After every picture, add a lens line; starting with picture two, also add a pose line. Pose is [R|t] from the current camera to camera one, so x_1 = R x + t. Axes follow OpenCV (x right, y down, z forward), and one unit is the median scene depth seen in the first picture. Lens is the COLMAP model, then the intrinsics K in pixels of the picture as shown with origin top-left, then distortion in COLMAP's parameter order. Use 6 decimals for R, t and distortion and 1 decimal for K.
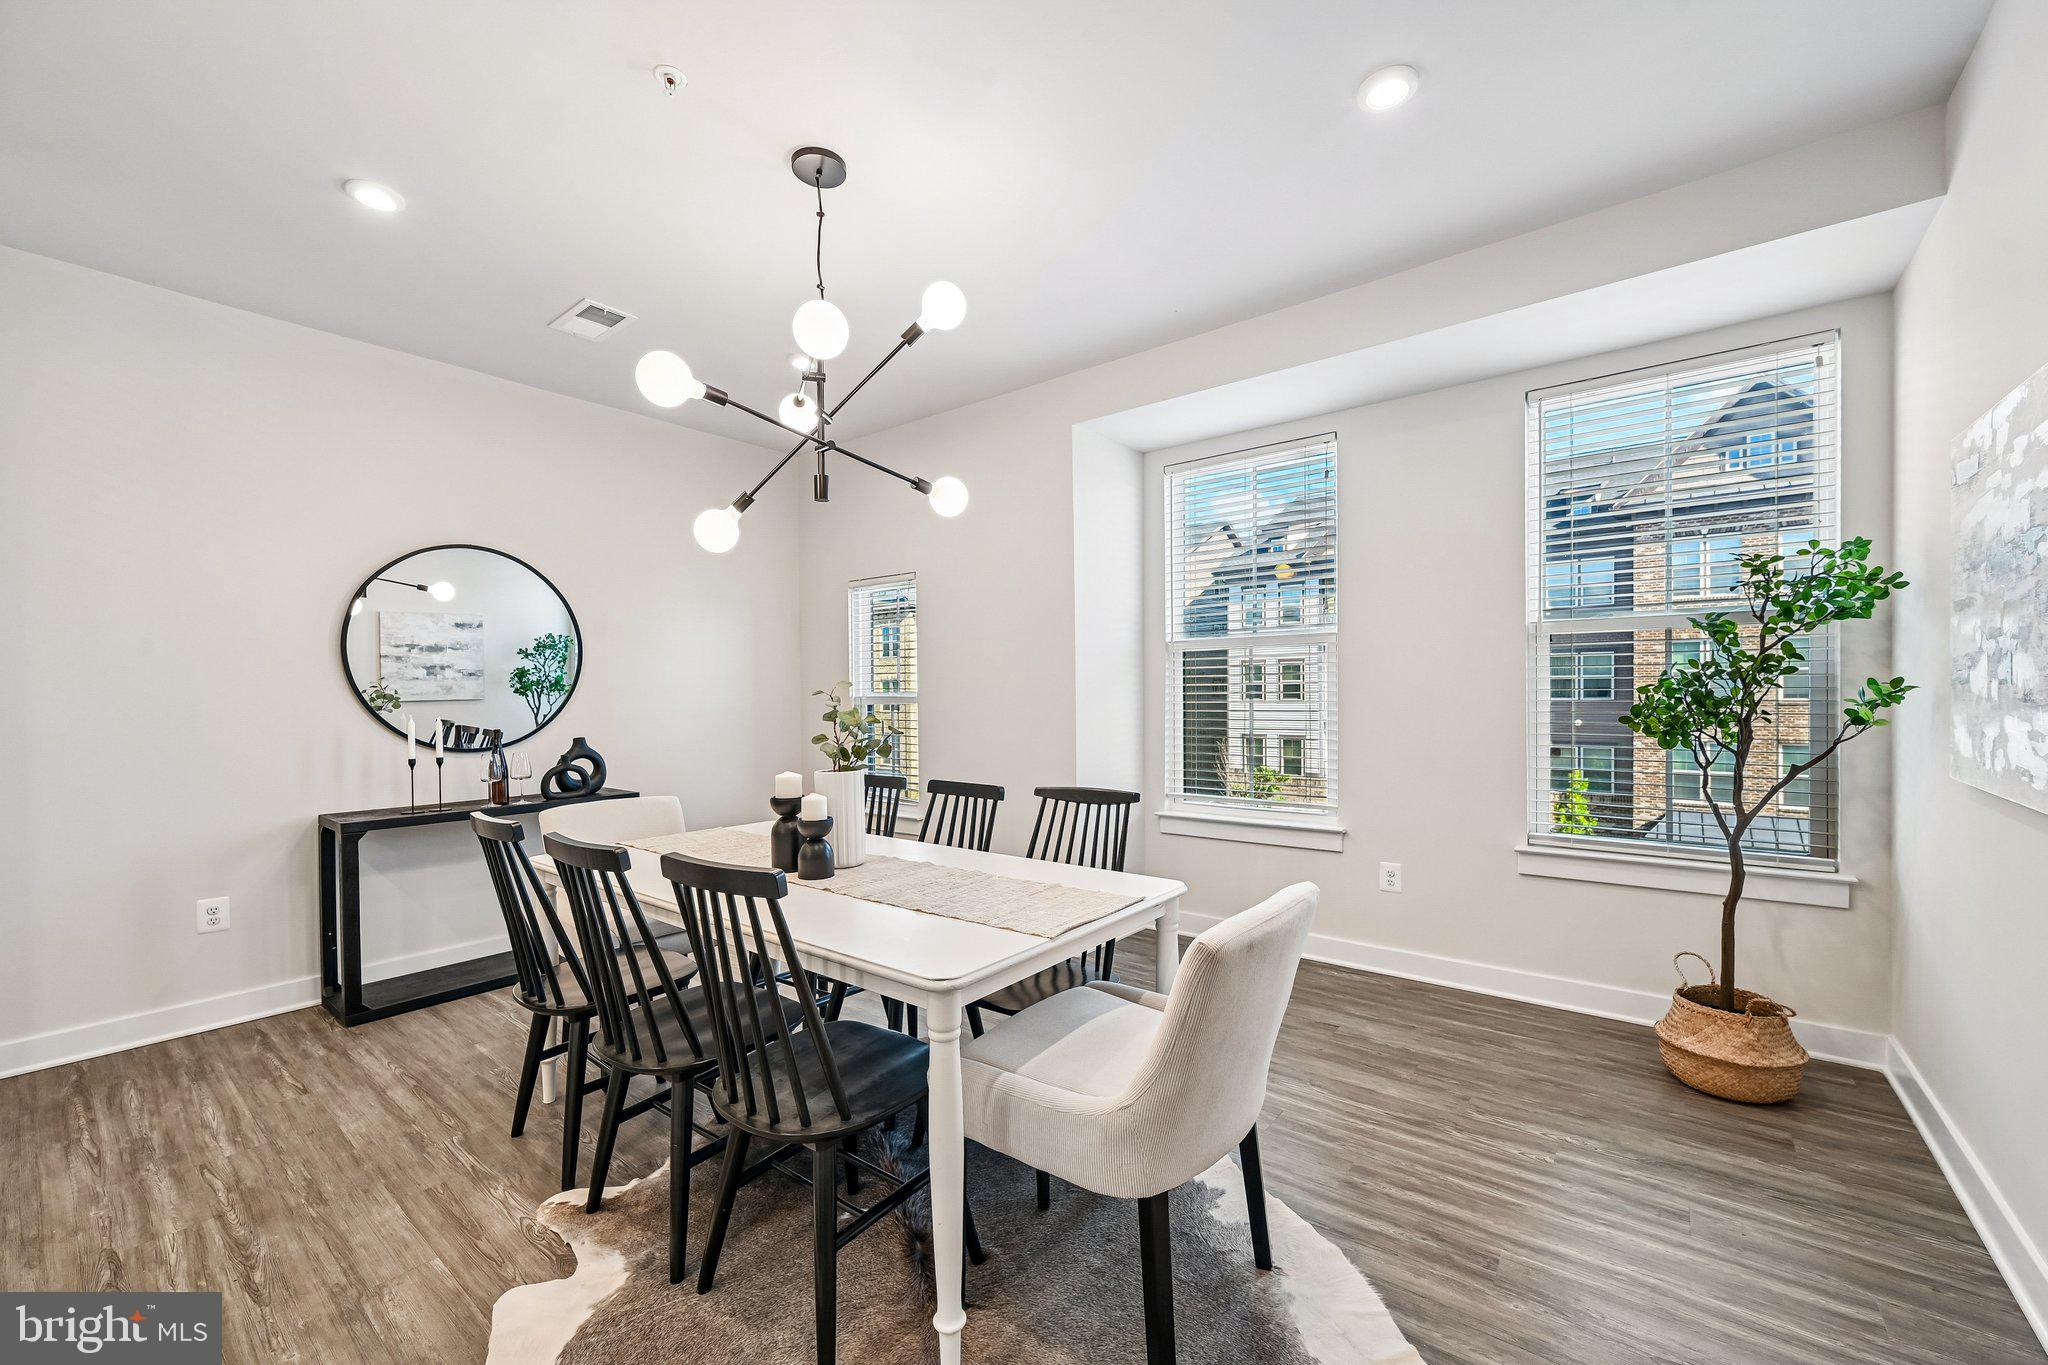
lens RADIAL K [[807.3, 0, 1041.1], [0, 807.3, 696.7], [0, 0, 1]] dist [-0.003626, 0.000535]
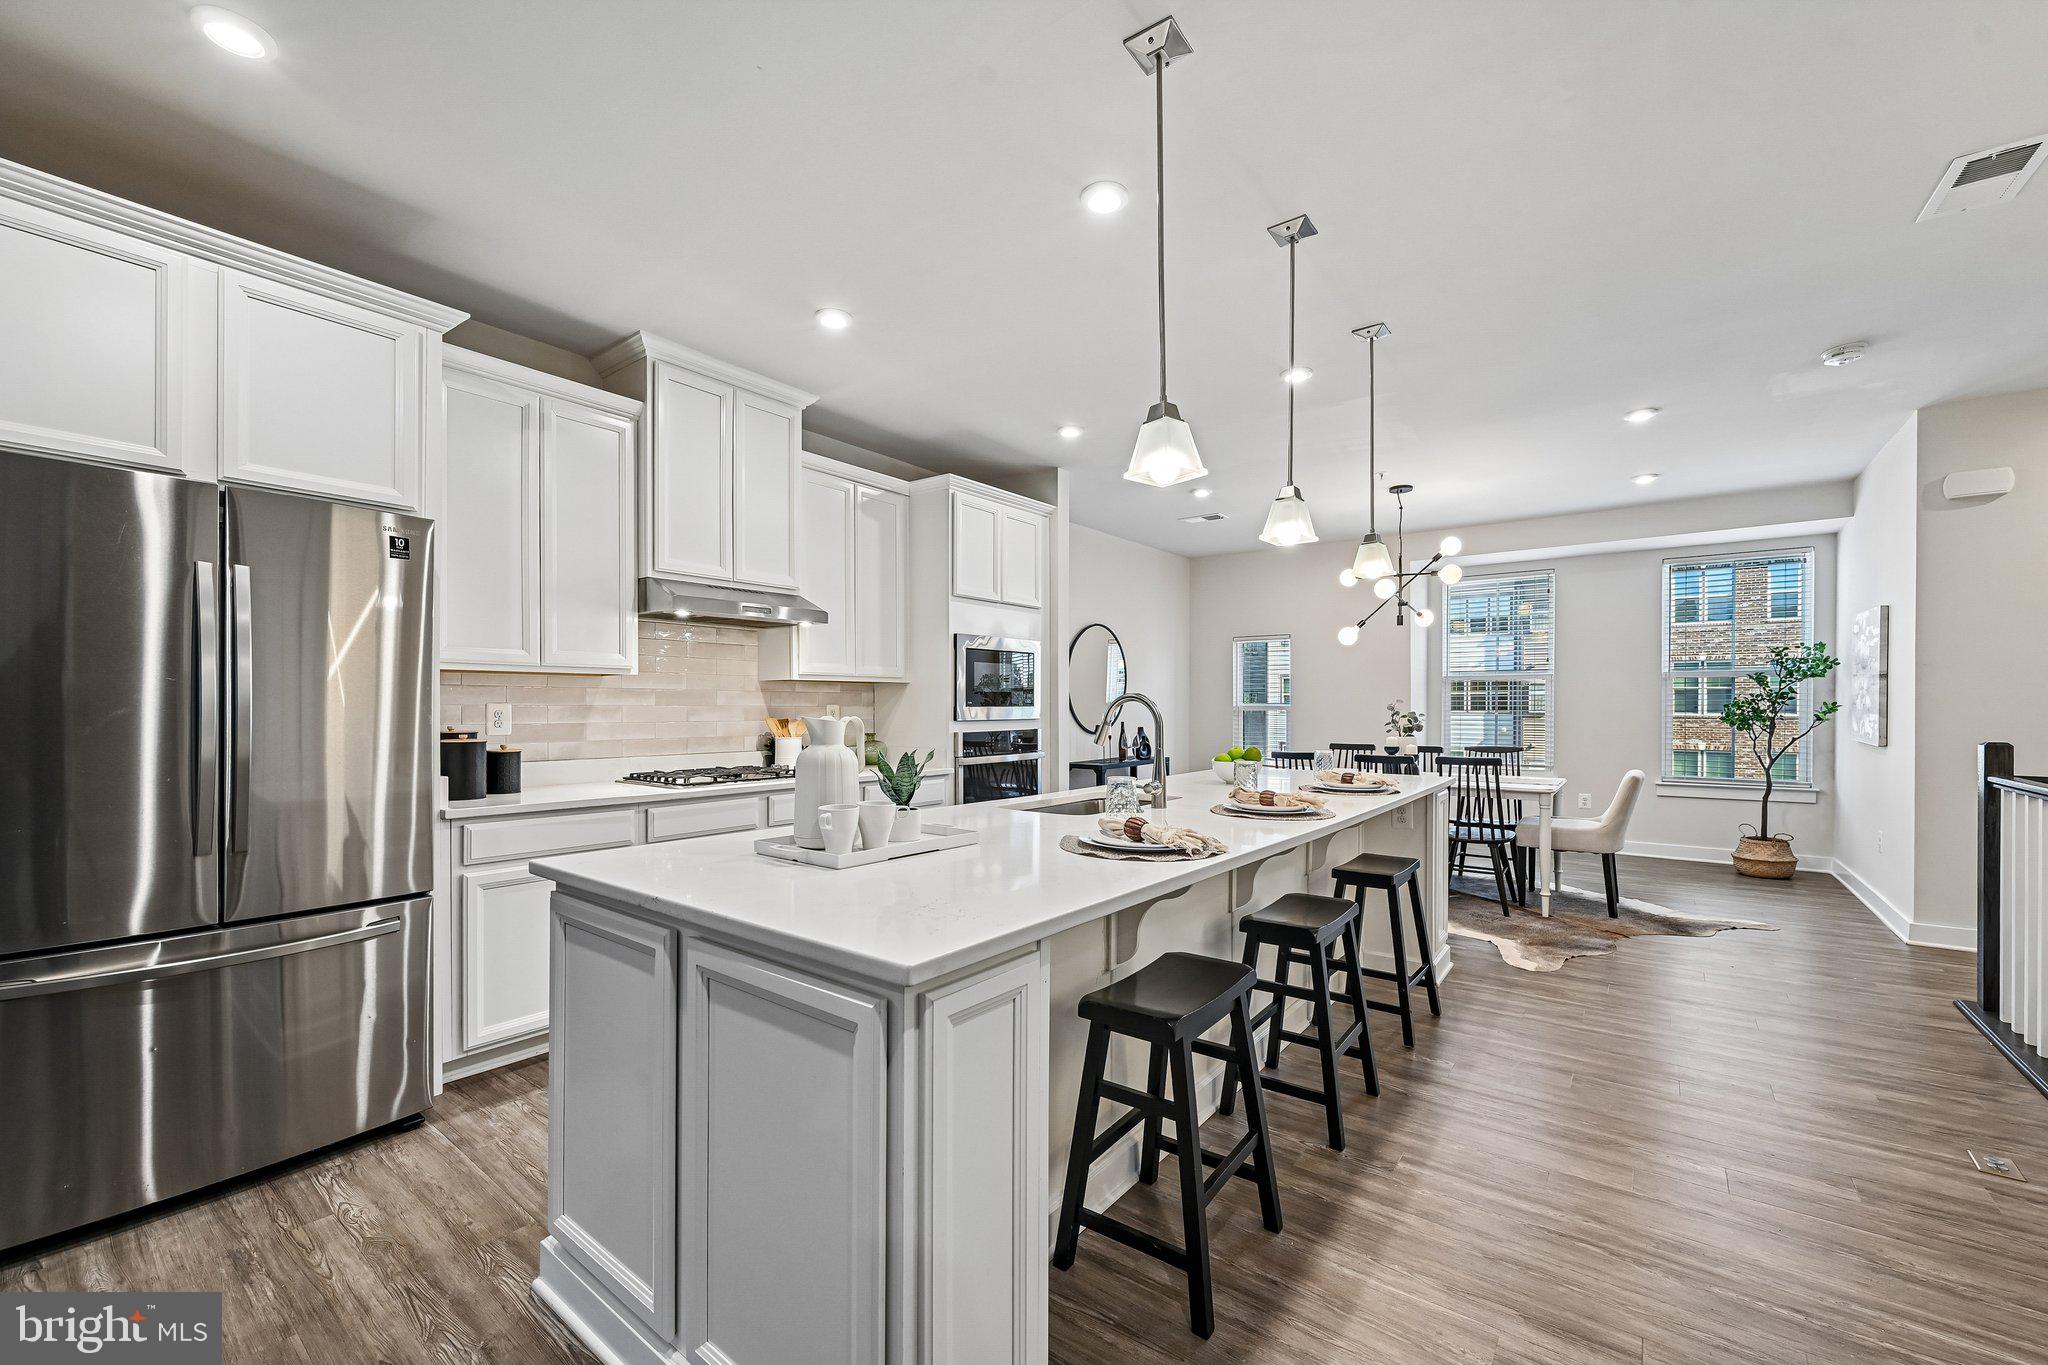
lens RADIAL K [[807.3, 0, 1055.5], [0, 807.3, 698.9], [0, 0, 1]] dist [-0.003626, 0.000535]
pose [[0.999845, 0.008544, 0.015387, -1.225871], [-0.008481, 0.999956, -0.004113, -0.002947], [-0.015422, 0.003982, 0.999873, -1.286527]]
